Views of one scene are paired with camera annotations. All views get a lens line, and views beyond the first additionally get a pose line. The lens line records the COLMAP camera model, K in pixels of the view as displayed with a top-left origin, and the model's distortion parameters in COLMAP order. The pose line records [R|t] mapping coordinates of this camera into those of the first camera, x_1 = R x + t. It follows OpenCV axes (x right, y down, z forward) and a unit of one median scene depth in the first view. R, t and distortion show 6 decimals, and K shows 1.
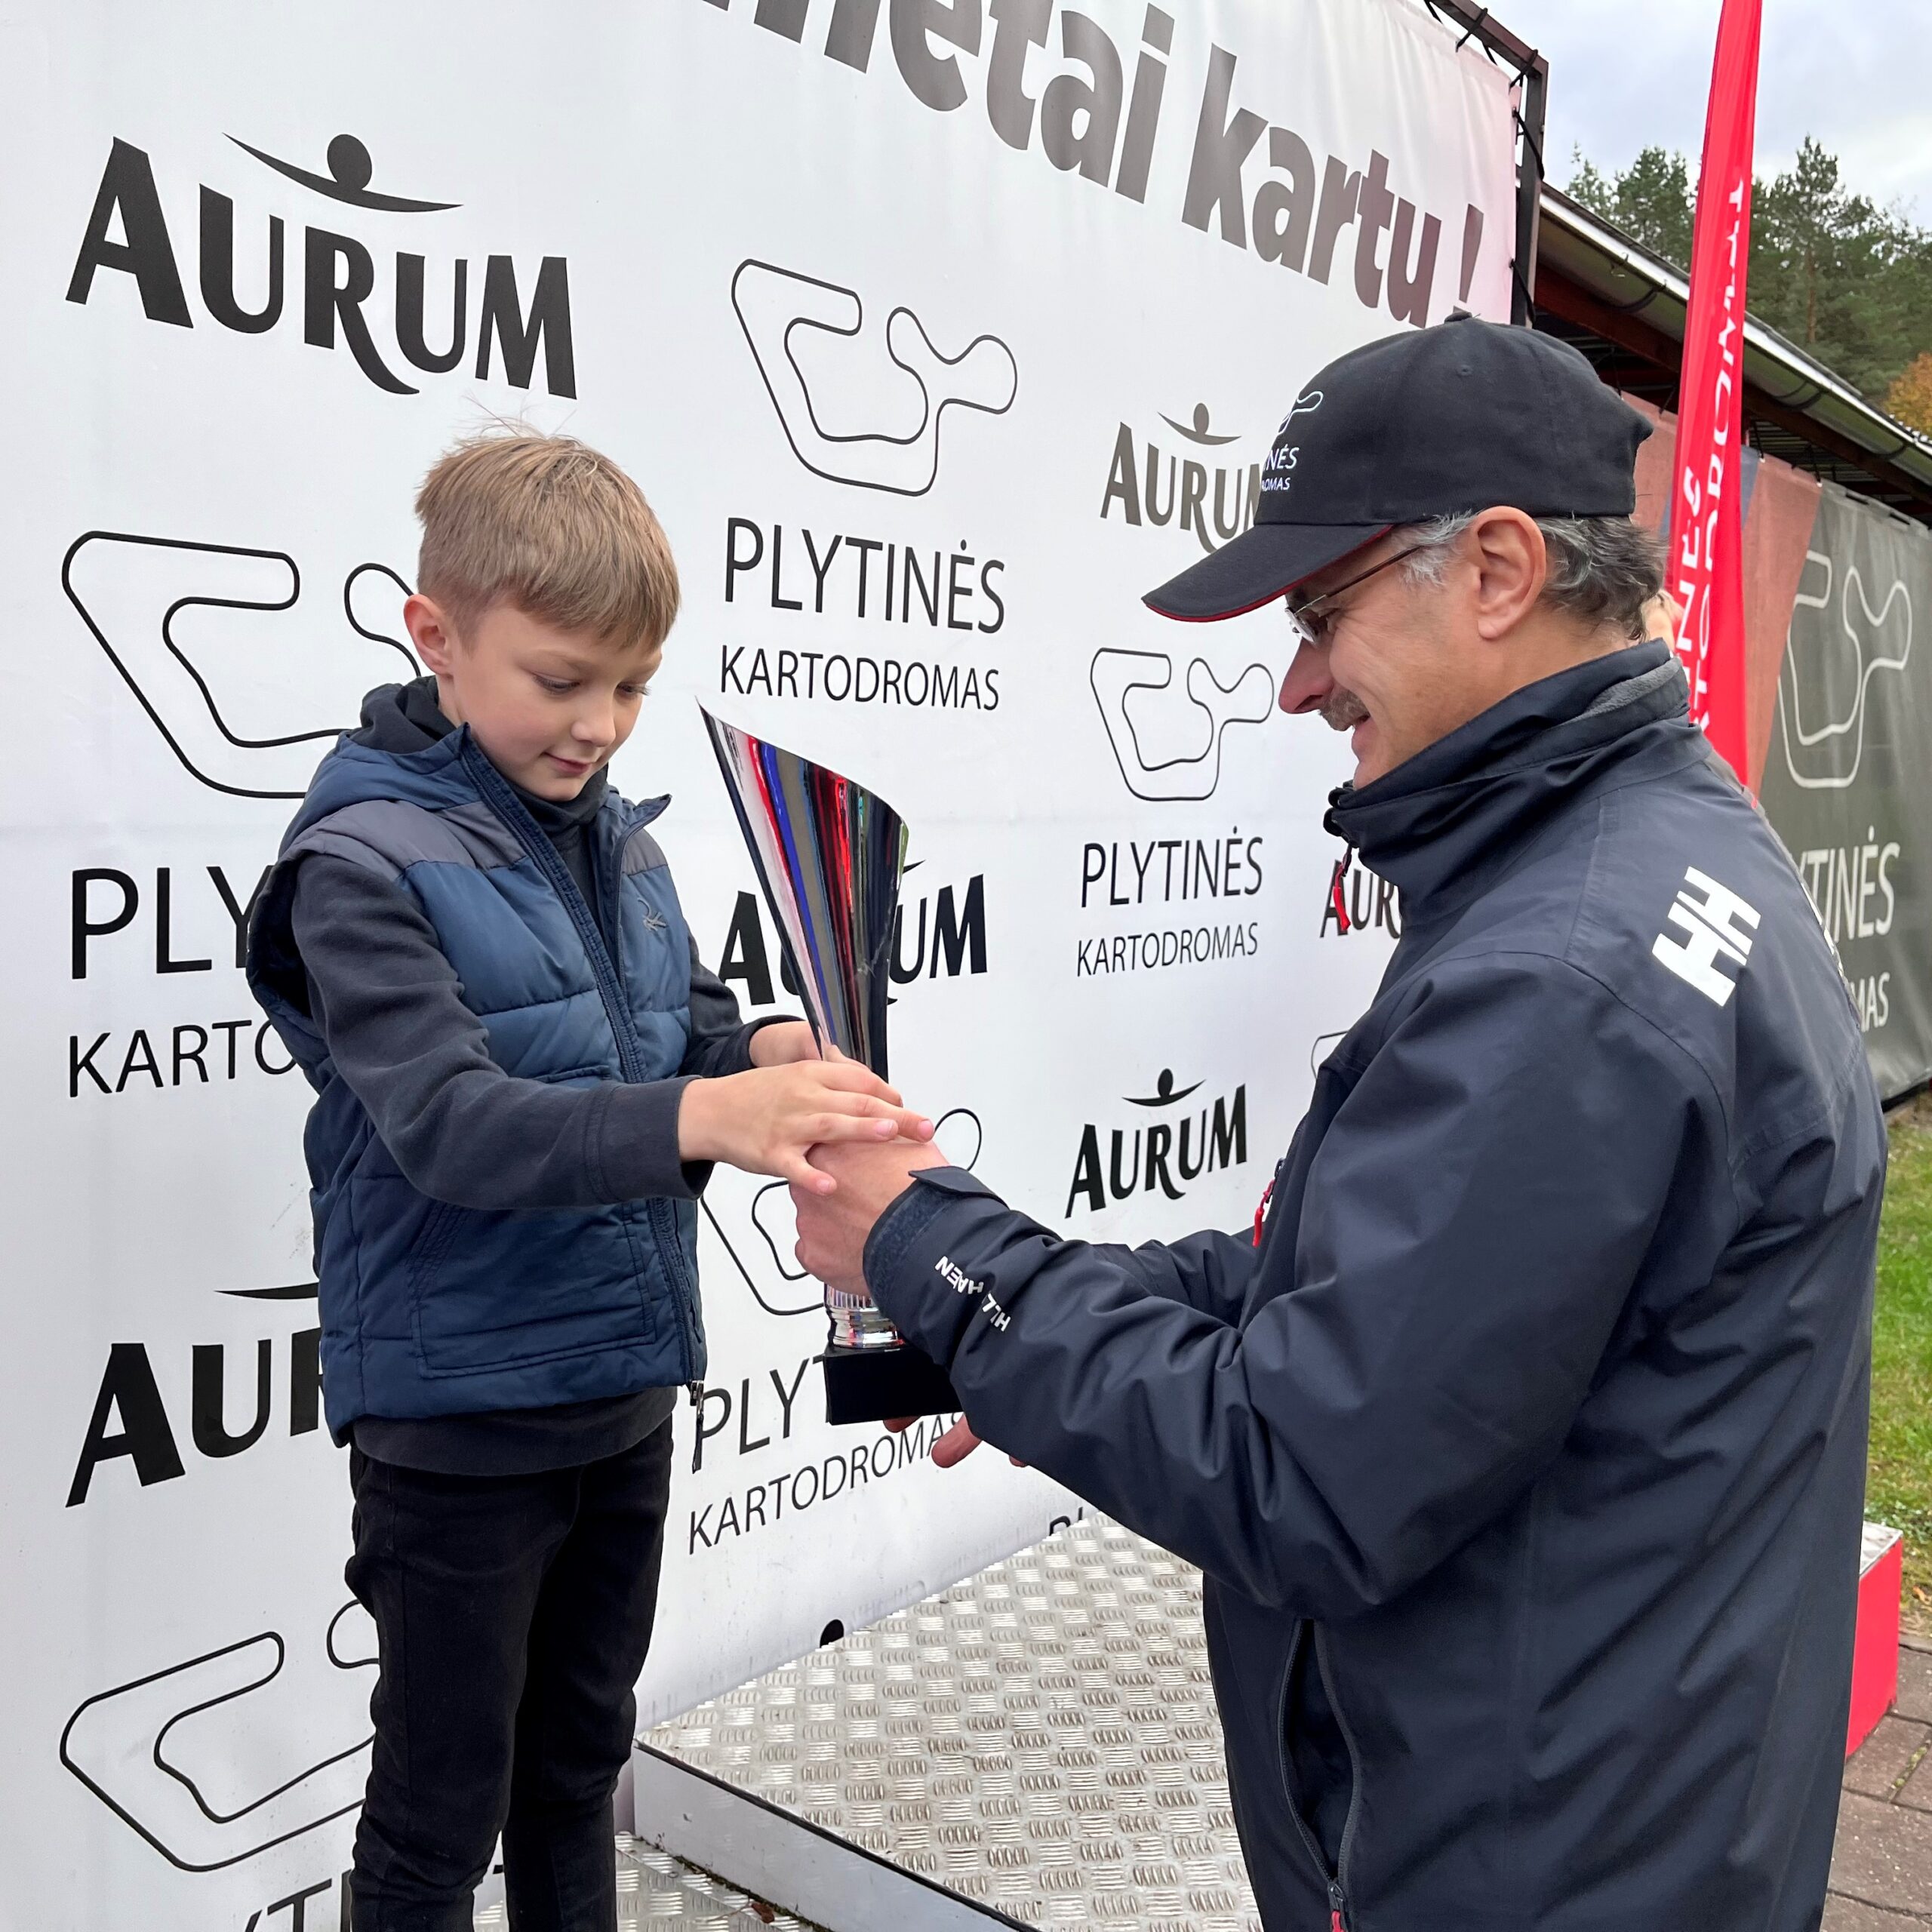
lens RADIAL K [[1957.2, 0, 966.0], [0, 1957.2, 966.0], [0, 0, 1]] dist [0.035775, 0.000508]
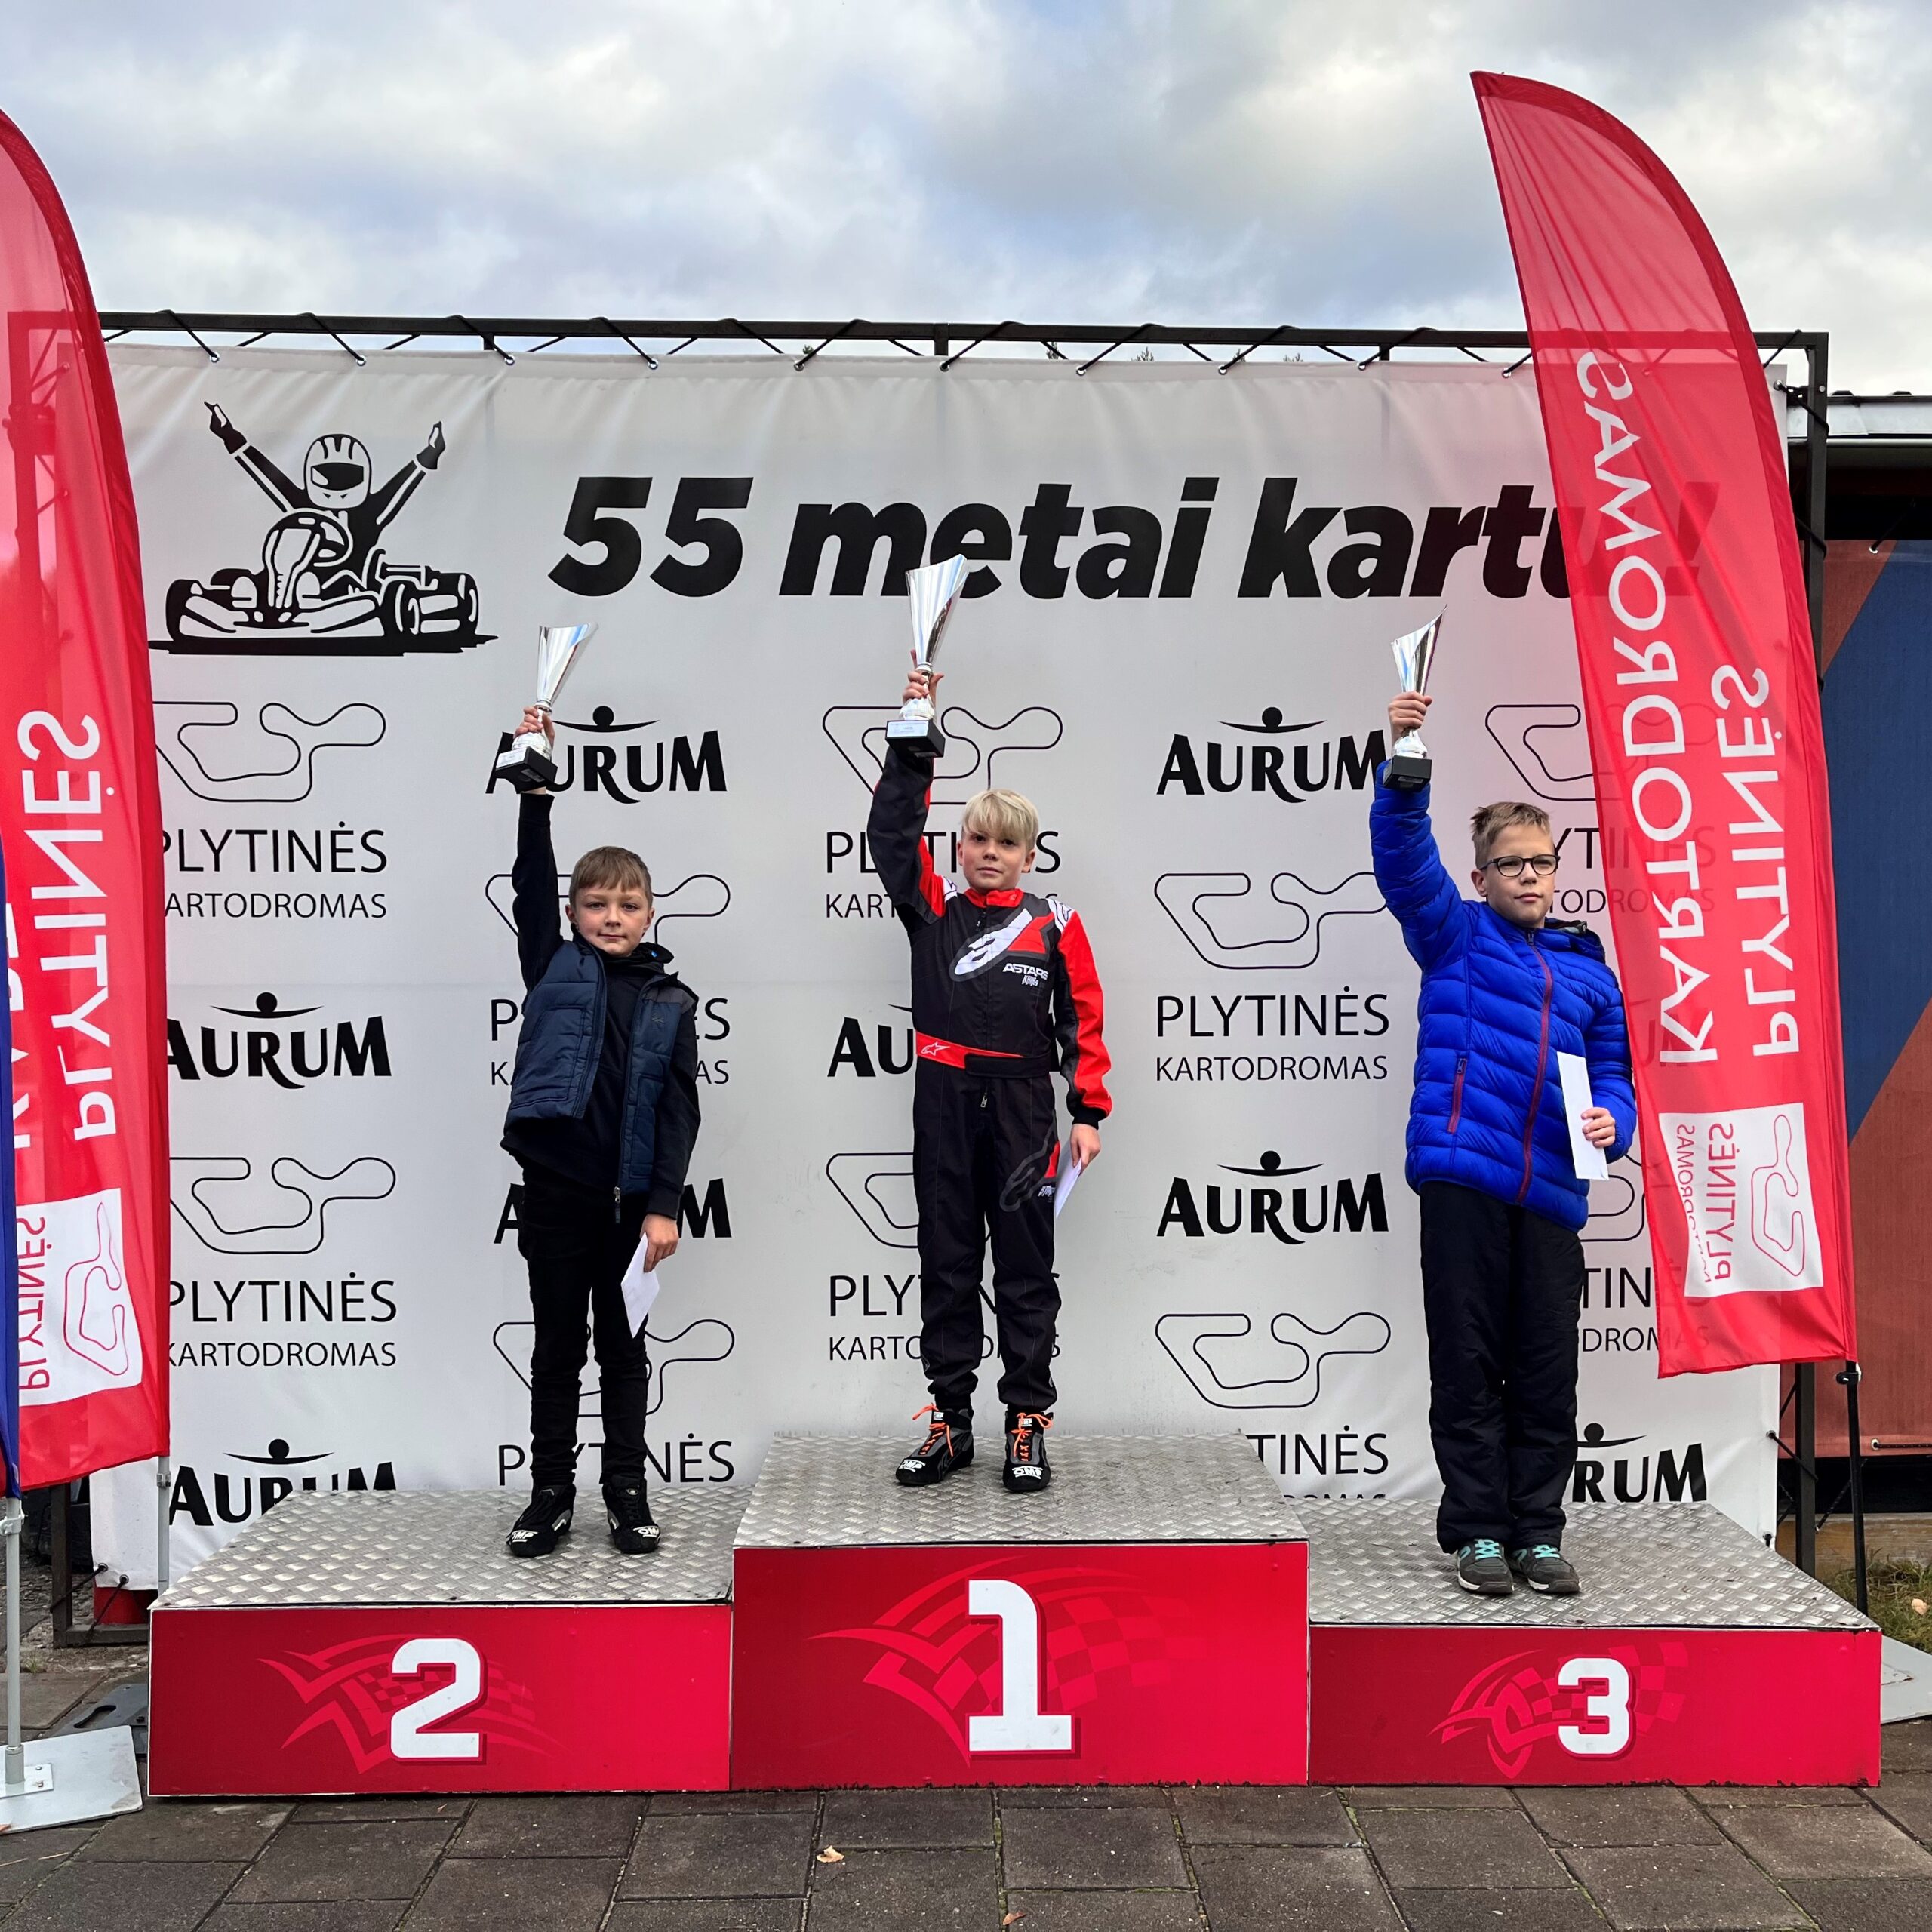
lens RADIAL K [[1934.7, 0, 984.3], [0, 1934.7, 970.4], [0, 0, 1]] dist [0.014418, 0.025182]
pose [[0.637606, 0.001769, -0.770361, 1.273035], [-0.061043, 0.996969, -0.048235, 0.000794], [0.767940, 0.077780, 0.635781, -0.109591]]
